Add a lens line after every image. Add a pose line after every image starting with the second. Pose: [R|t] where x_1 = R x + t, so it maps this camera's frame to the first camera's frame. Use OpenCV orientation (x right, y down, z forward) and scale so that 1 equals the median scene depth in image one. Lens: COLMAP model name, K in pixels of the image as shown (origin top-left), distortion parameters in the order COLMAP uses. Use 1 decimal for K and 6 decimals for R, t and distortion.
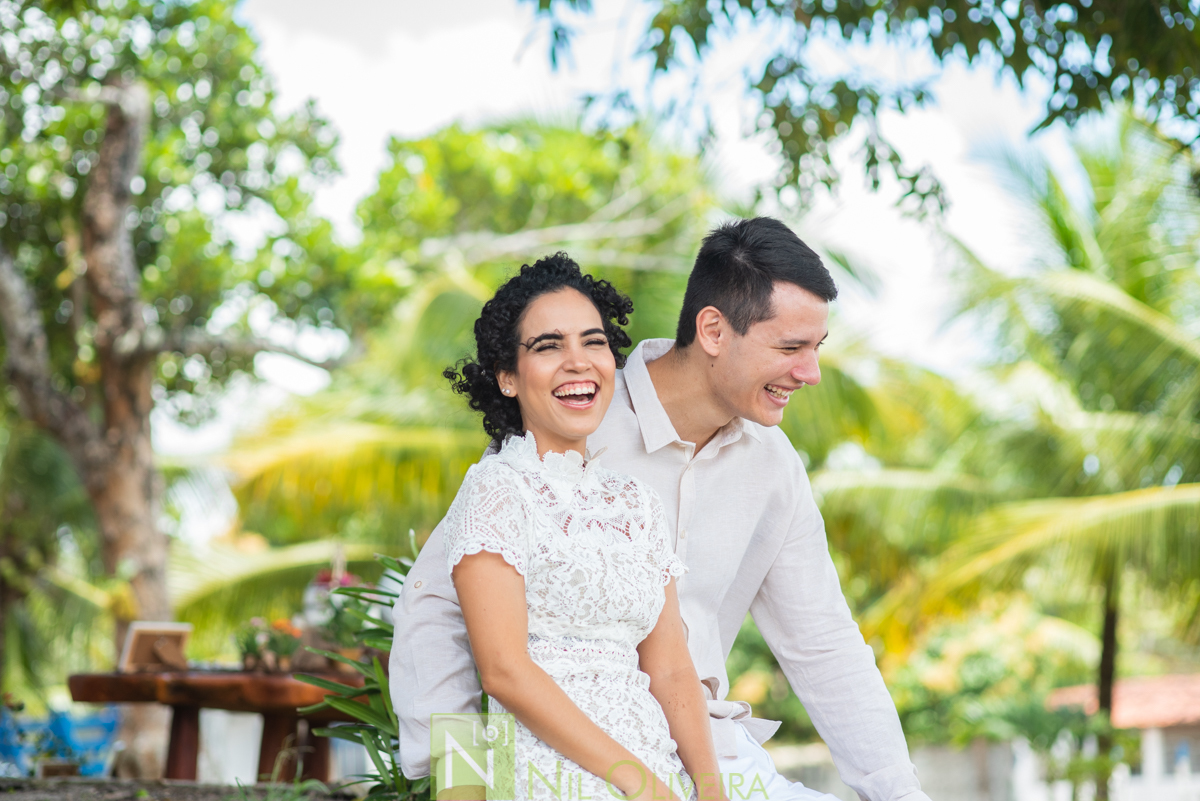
lens RADIAL K [[3460.2, 0, 599.6], [0, 3460.2, 401.7], [0, 0, 1]] dist [-0.050208, 0.000000]
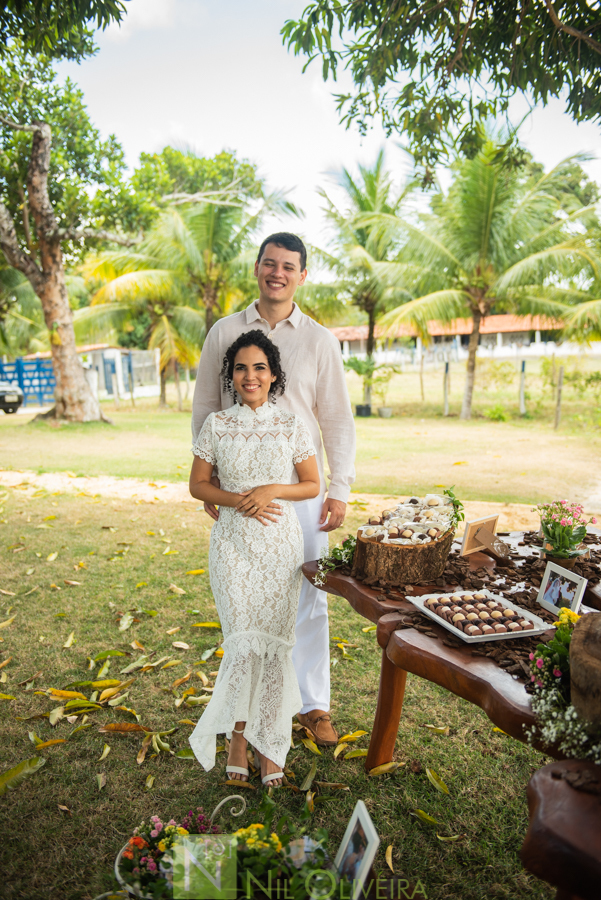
lens RADIAL K [[847.7, 0, 307.8], [0, 847.7, 448.1], [0, 0, 1]] dist [0.032859, 0.000000]
pose [[0.981542, -0.037953, 0.187443, -0.071389], [-0.005050, 0.974626, 0.223783, -0.004347], [-0.191180, -0.220599, 0.956445, 0.323173]]
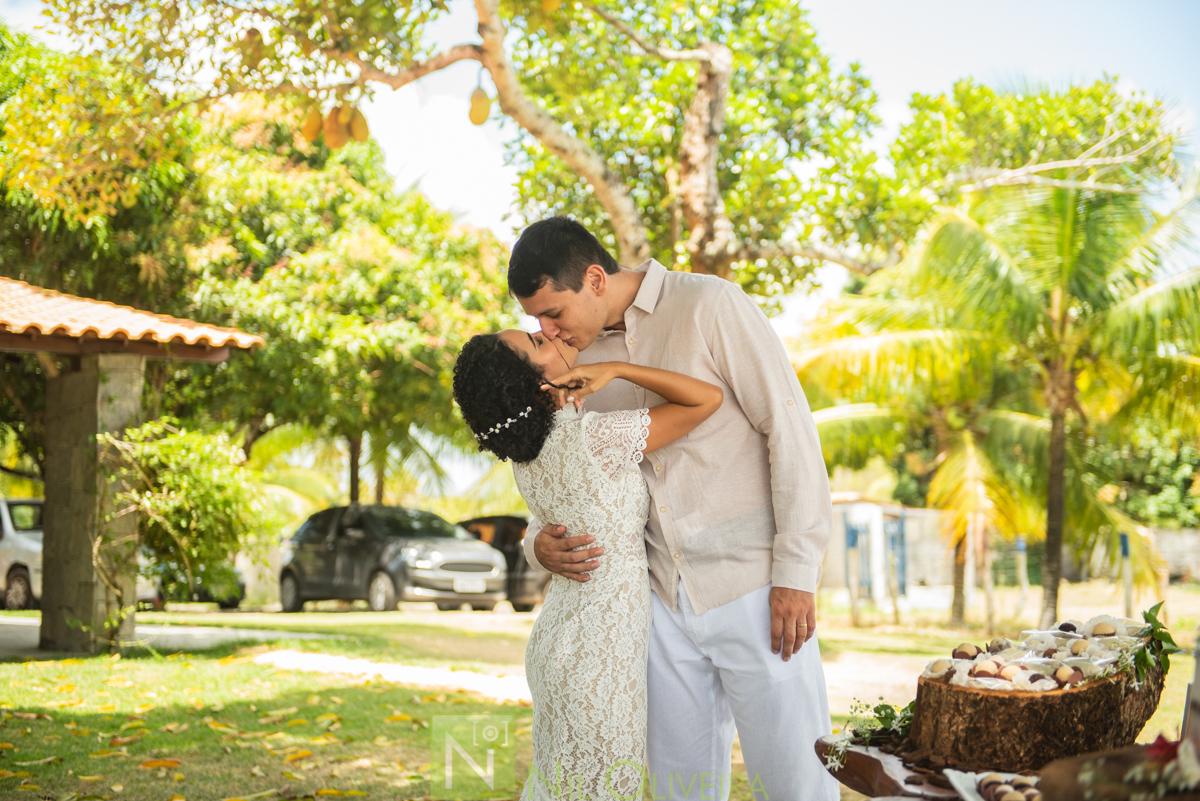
lens RADIAL K [[1842.7, 0, 604.4], [0, 1842.7, 403.7], [0, 0, 1]] dist [0.148220, 0.000000]
pose [[0.981311, 0.011312, -0.192093, -0.042572], [-0.002735, 0.998990, 0.044856, 0.008427], [0.192407, -0.043492, 0.980351, 0.305621]]
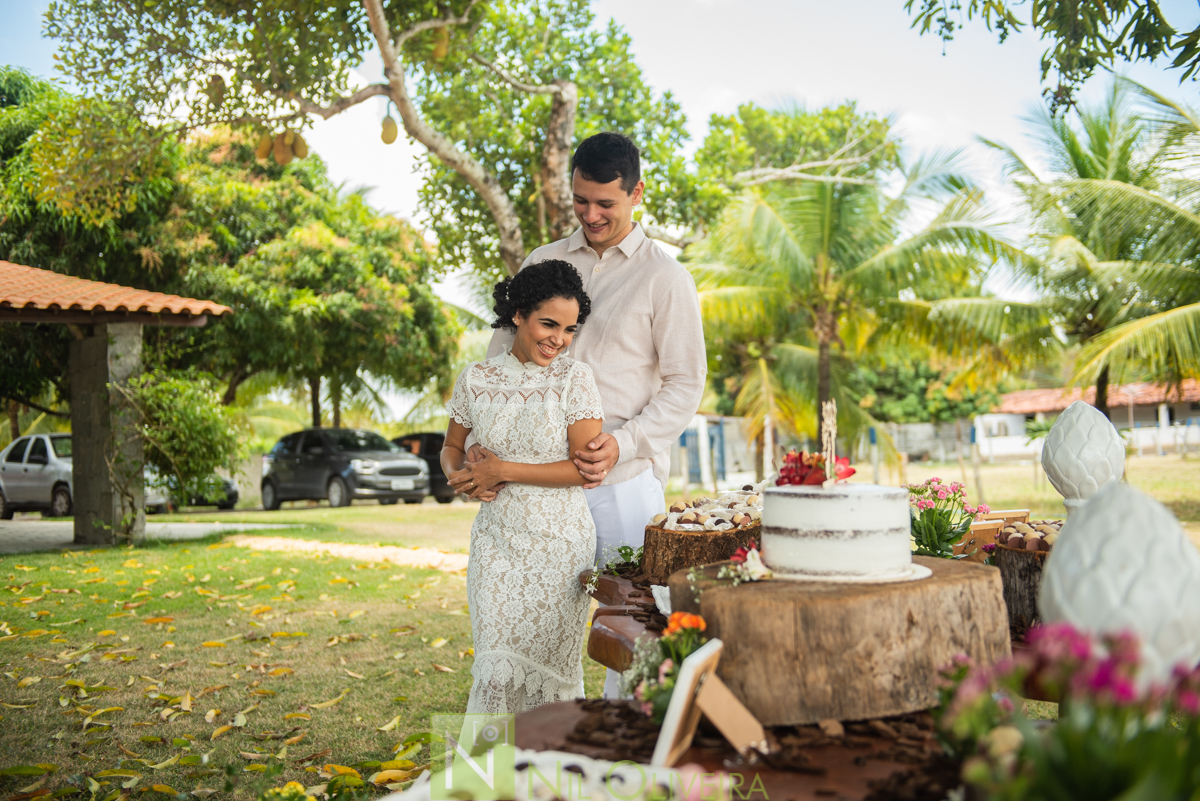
lens RADIAL K [[1358.4, 0, 606.2], [0, 1358.4, 405.6], [0, 0, 1]] dist [0.076754, 0.000000]
pose [[0.992284, -0.017301, -0.122772, -0.033622], [0.028343, 0.995648, 0.088775, 0.008696], [0.120702, -0.091570, 0.988456, 0.300909]]
